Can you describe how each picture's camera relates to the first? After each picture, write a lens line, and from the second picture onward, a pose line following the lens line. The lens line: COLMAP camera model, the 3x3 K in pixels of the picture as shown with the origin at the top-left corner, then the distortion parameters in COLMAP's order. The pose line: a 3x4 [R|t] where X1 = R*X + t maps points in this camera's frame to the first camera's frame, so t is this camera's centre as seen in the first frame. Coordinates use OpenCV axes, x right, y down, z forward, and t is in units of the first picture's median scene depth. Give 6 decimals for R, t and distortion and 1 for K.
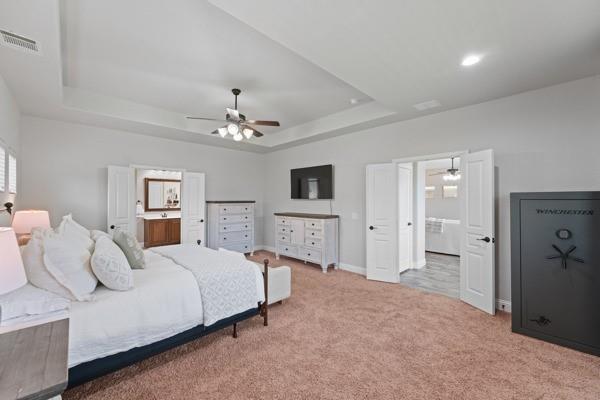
lens RADIAL K [[234.6, 0, 298.5], [0, 234.6, 201.7], [0, 0, 1]] dist [0.000732, 0.000055]
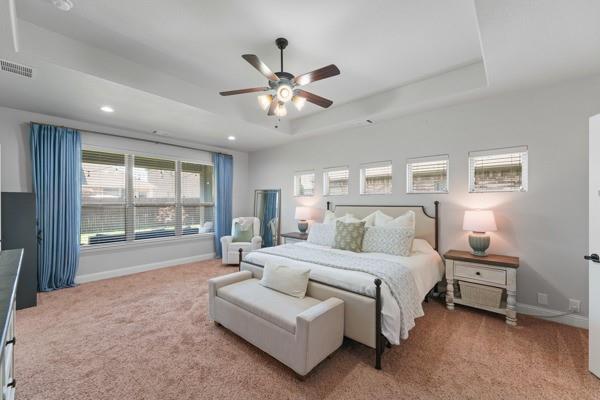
lens RADIAL K [[234.6, 0, 298.5], [0, 234.6, 201.7], [0, 0, 1]] dist [0.000732, 0.000055]
pose [[-0.998183, 0.010045, -0.059414, -0.313766], [0.009166, 0.999845, 0.015042, 0.008464], [0.059556, 0.014470, -0.998120, 1.931411]]
